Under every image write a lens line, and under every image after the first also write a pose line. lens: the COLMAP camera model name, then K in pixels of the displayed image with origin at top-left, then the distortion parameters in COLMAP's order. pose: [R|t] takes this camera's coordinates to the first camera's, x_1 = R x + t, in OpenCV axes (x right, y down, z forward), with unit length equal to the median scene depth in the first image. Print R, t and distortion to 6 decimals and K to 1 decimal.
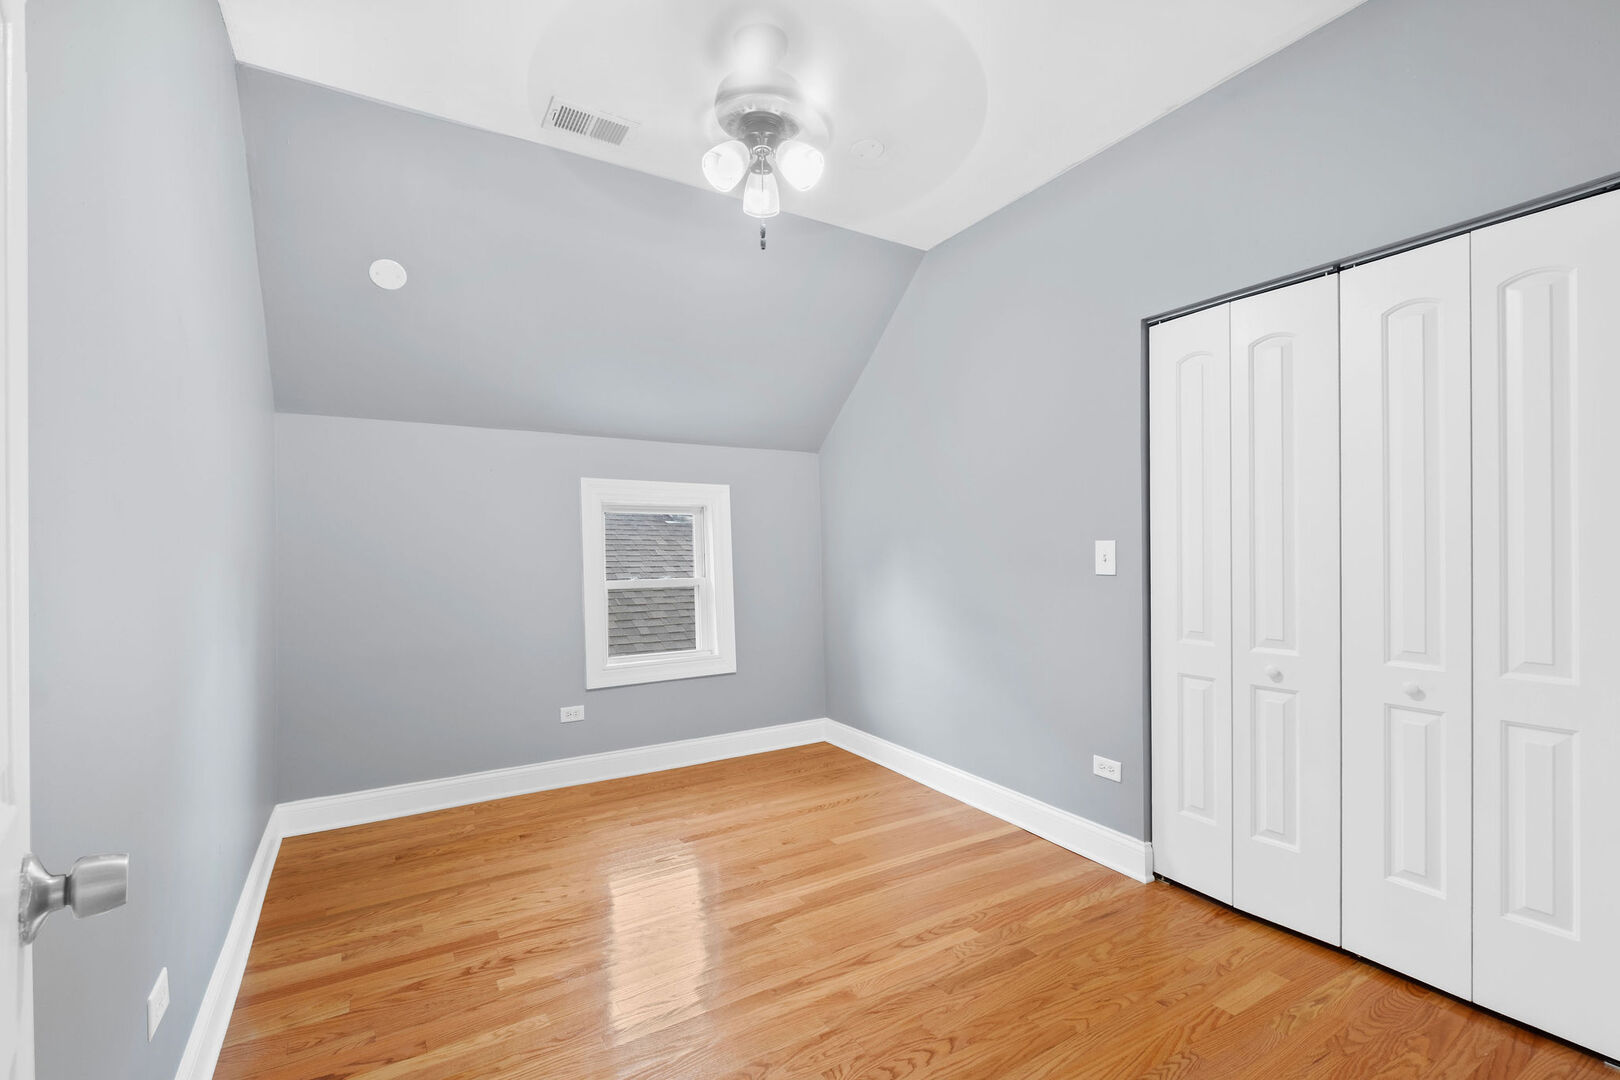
lens RADIAL K [[705.9, 0, 804.9], [0, 705.9, 547.9], [0, 0, 1]] dist [0.000708, -0.002843]
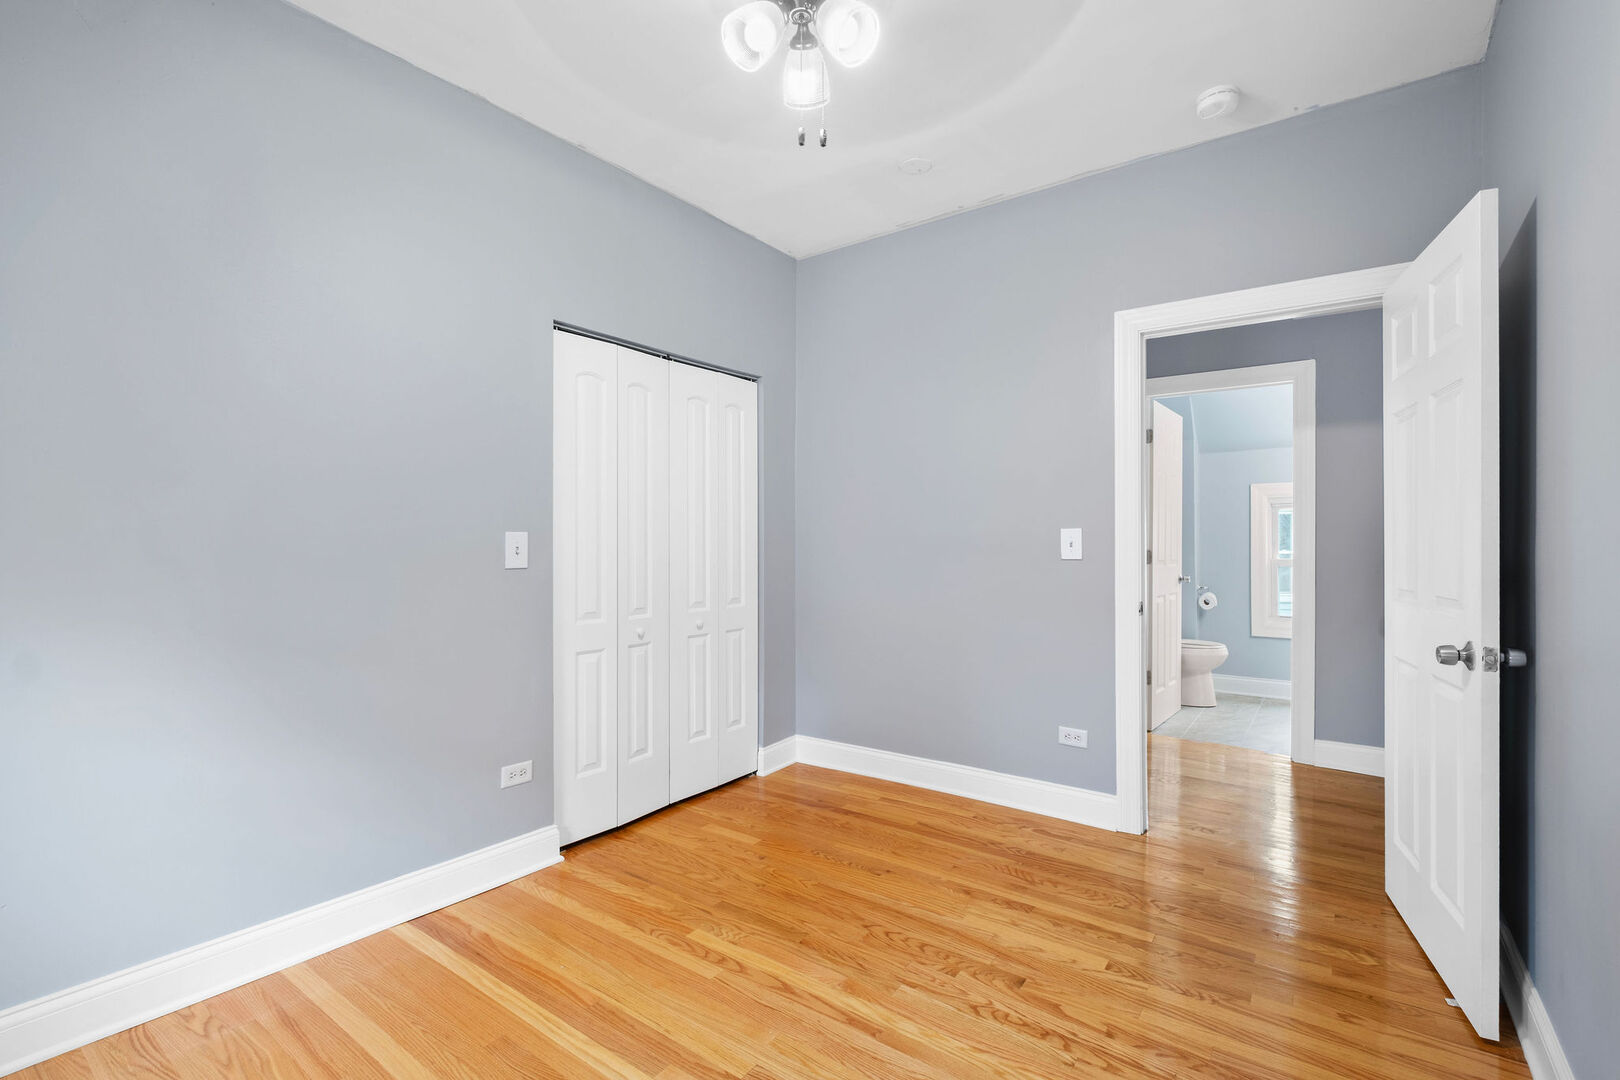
lens RADIAL K [[705.9, 0, 807.9], [0, 705.9, 541.5], [0, 0, 1]] dist [0.000708, -0.002843]
pose [[-0.370453, 0.010021, 0.928797, -0.727576], [0.001075, 0.999946, -0.010360, 0.015855], [-0.928850, -0.002839, -0.370444, 1.218953]]
